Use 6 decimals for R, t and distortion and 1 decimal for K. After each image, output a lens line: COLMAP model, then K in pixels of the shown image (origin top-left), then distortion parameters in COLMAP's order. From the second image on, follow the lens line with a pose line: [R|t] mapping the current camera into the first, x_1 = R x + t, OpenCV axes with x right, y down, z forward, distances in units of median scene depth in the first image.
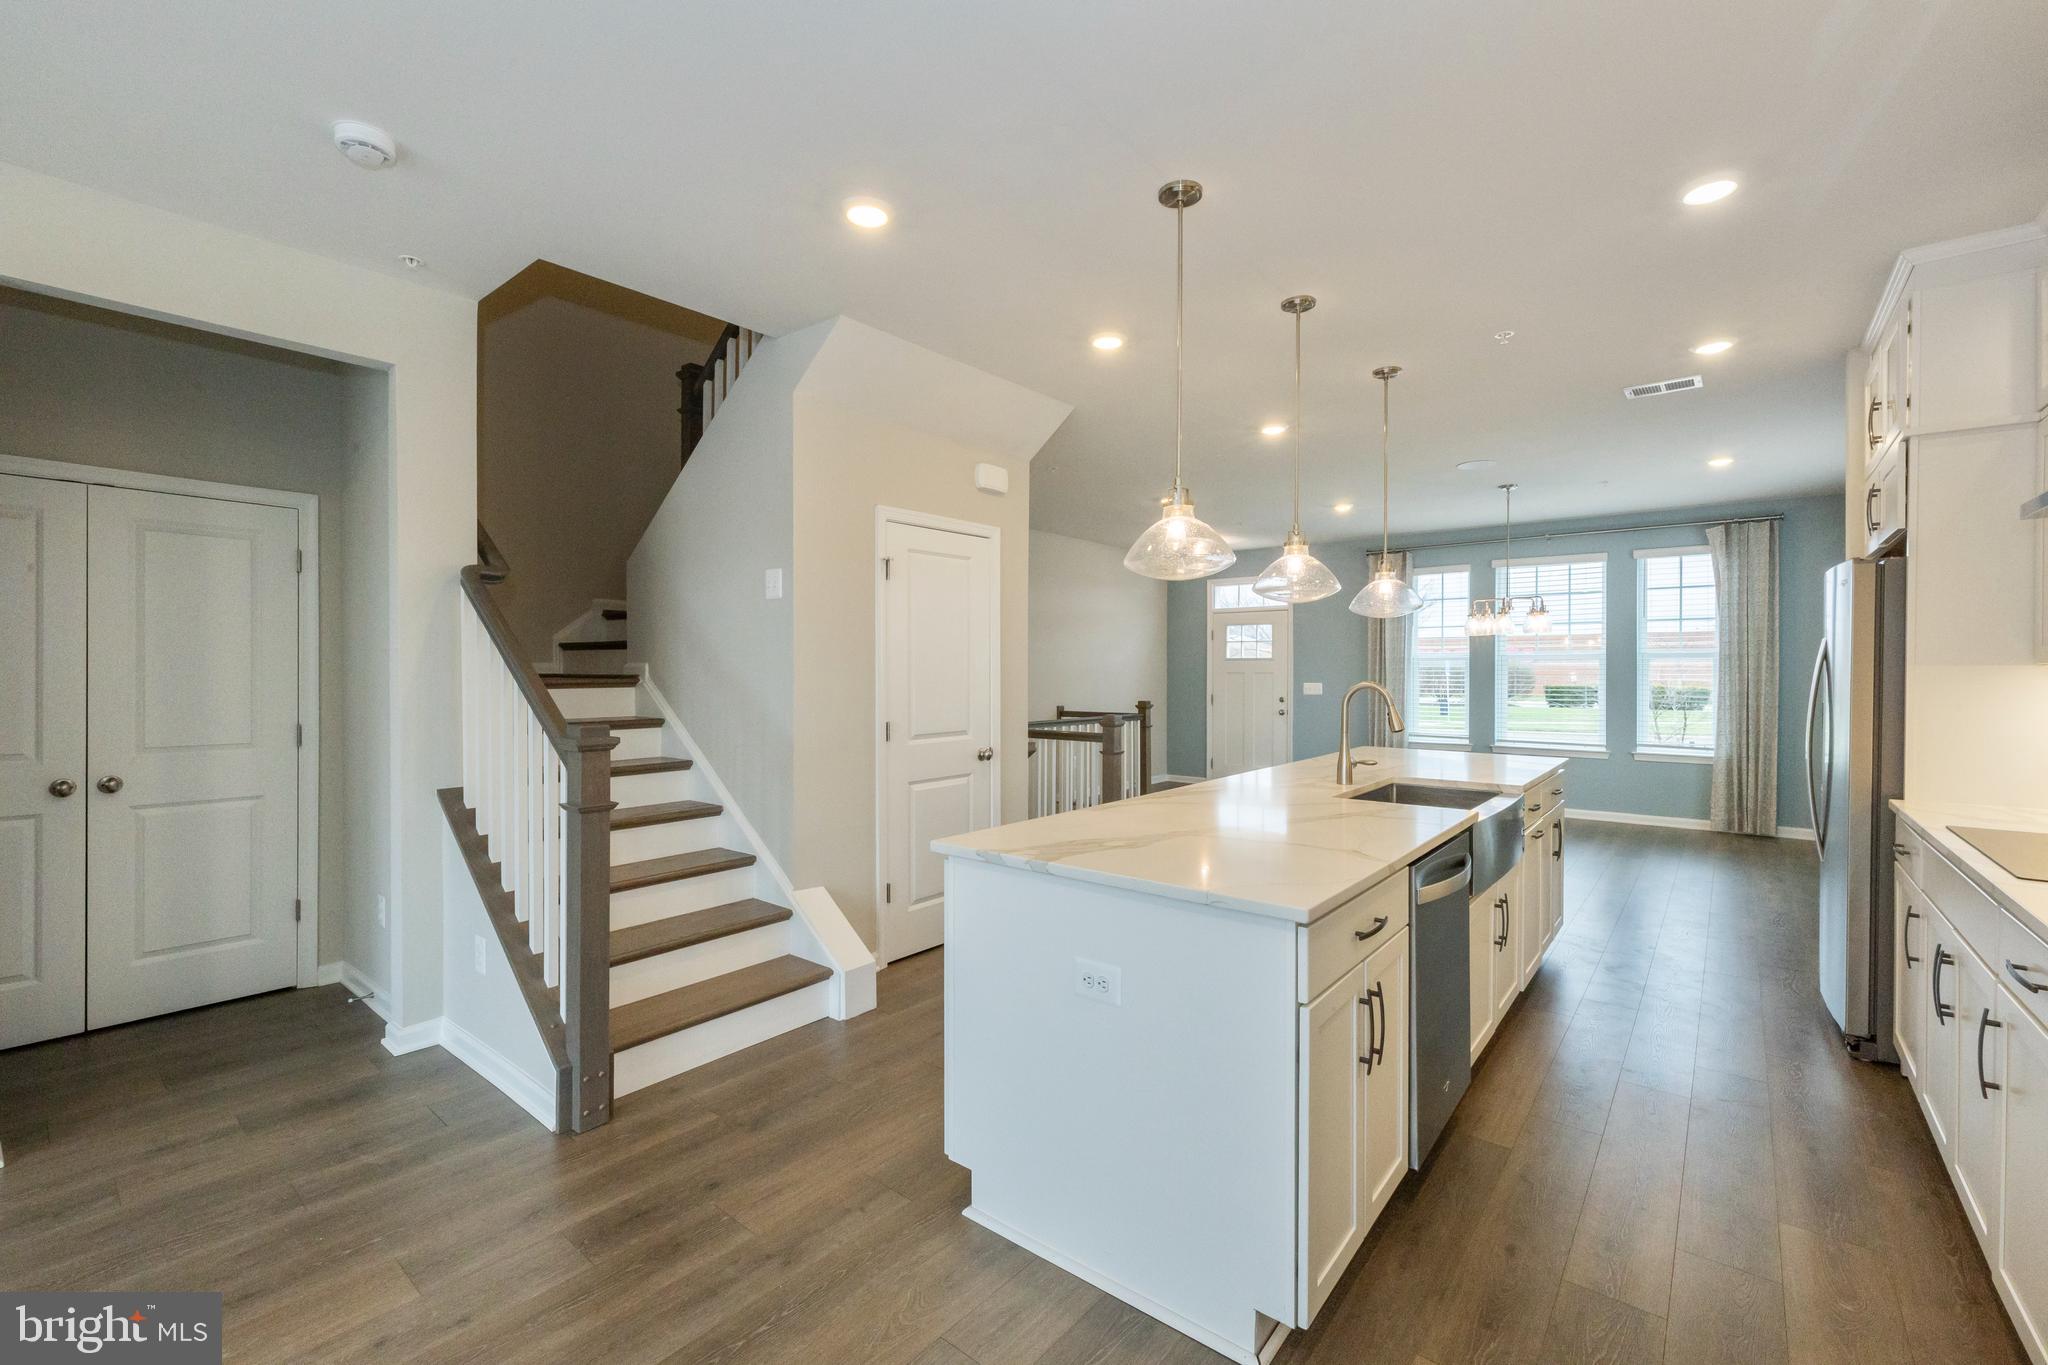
lens RADIAL K [[864.3, 0, 1021.1], [0, 864.3, 679.2], [0, 0, 1]] dist [0.002203, -0.000501]
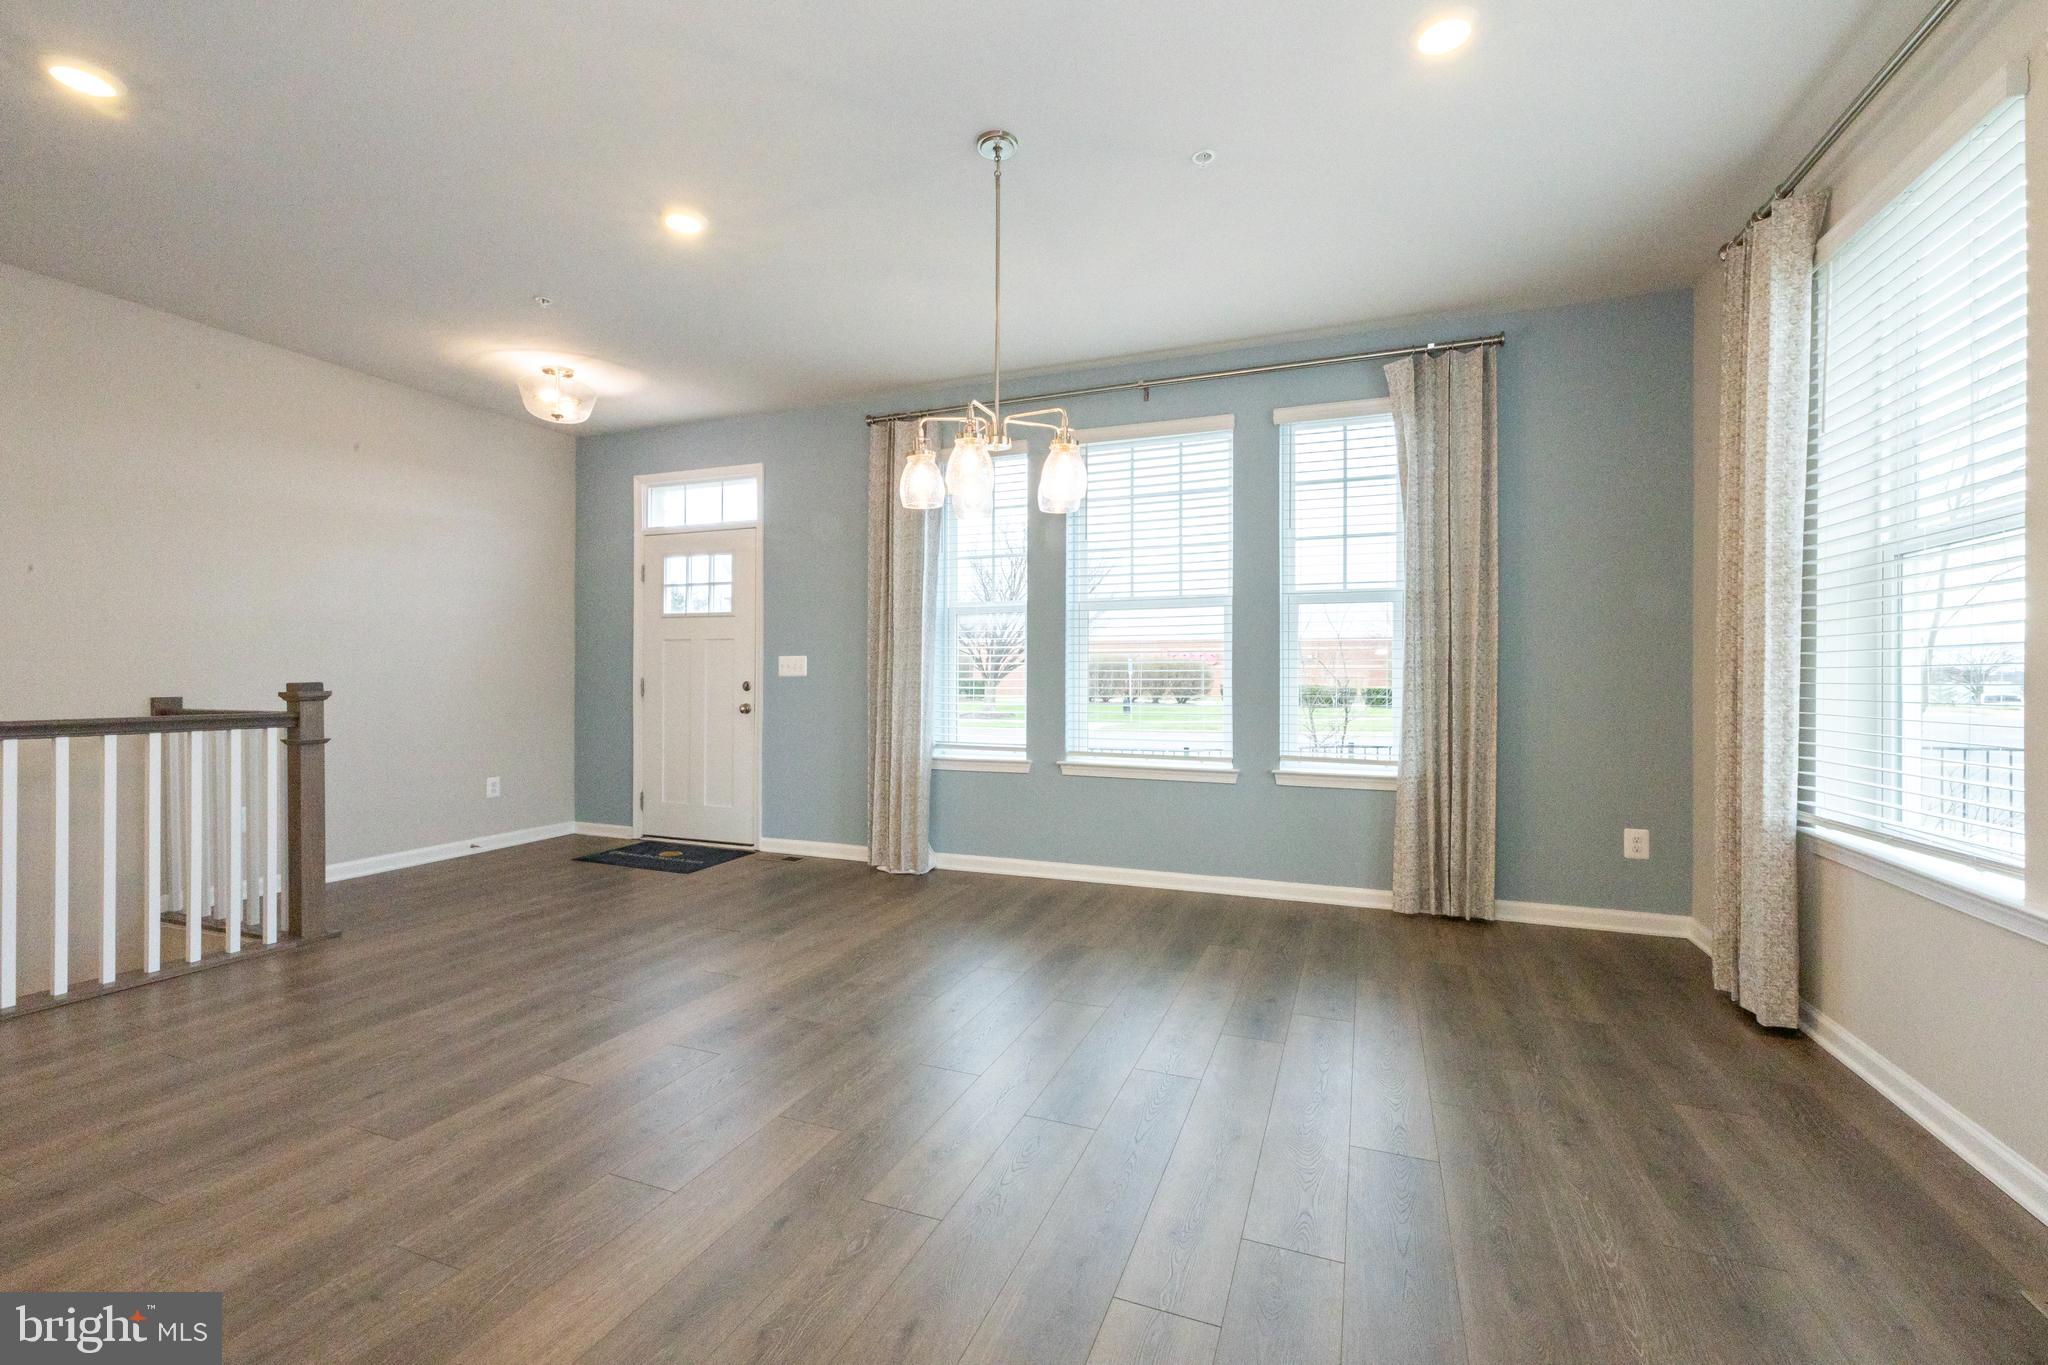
lens RADIAL K [[864.3, 0, 1020.1], [0, 864.3, 677.1], [0, 0, 1]] dist [0.002203, -0.000501]
pose [[0.953961, 0.002004, 0.299924, 0.406290], [0.000553, 0.999964, -0.008441, 0.030239], [-0.299930, 0.008219, 0.953926, 0.547275]]
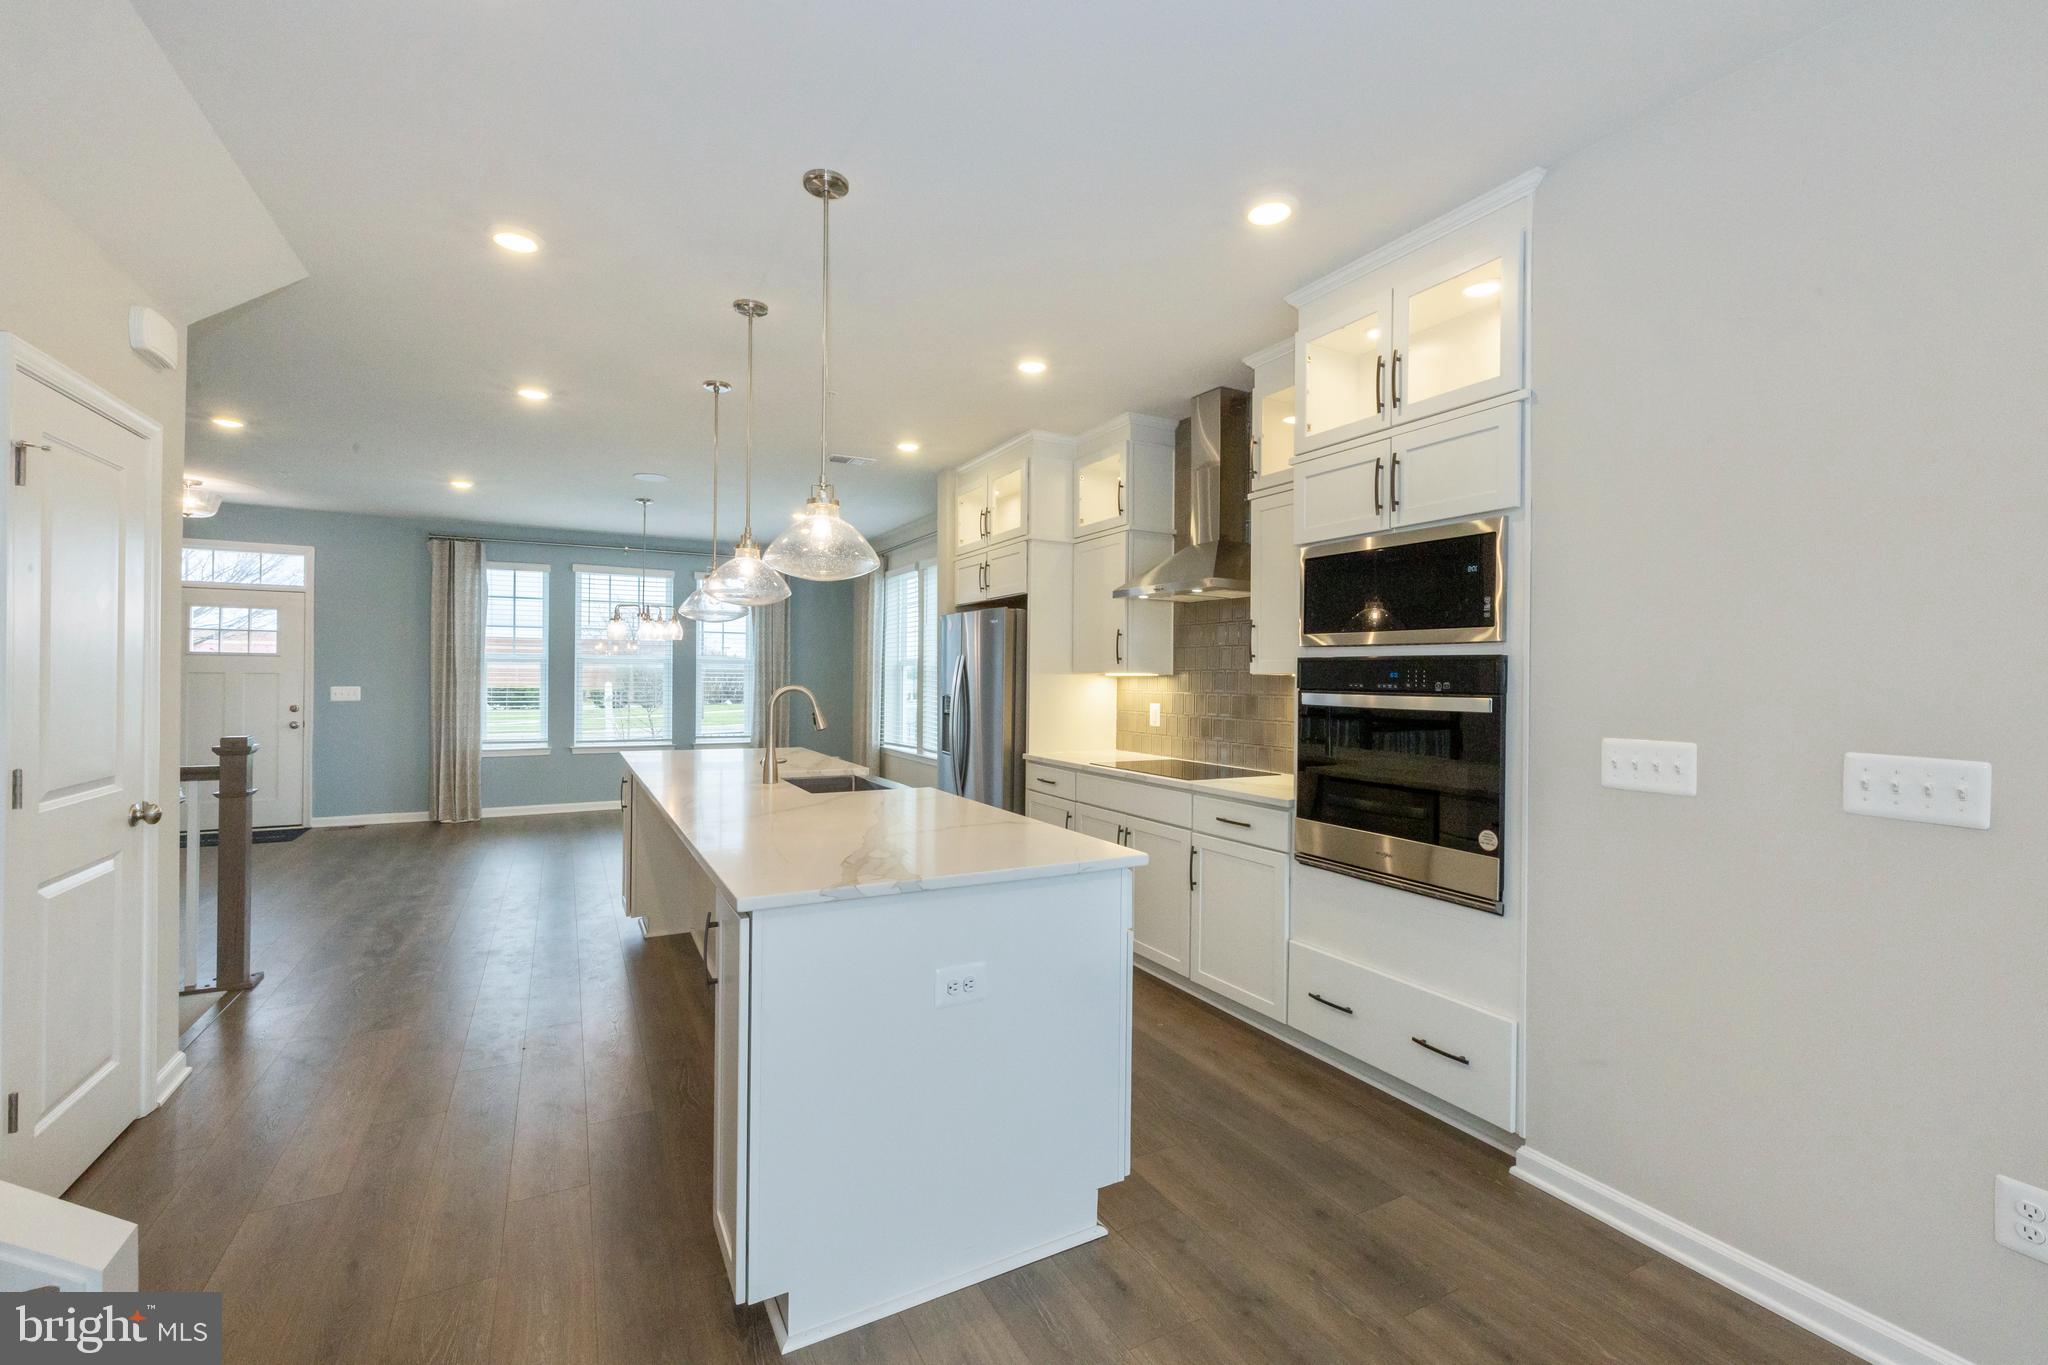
lens RADIAL K [[864.3, 0, 1025.9], [0, 864.3, 680.1], [0, 0, 1]] dist [0.002203, -0.000501]
pose [[0.376381, 0.000034, 0.926465, -0.220666], [0.001270, 0.999999, -0.000553, -0.000756], [-0.926464, 0.001384, 0.376381, 0.149848]]
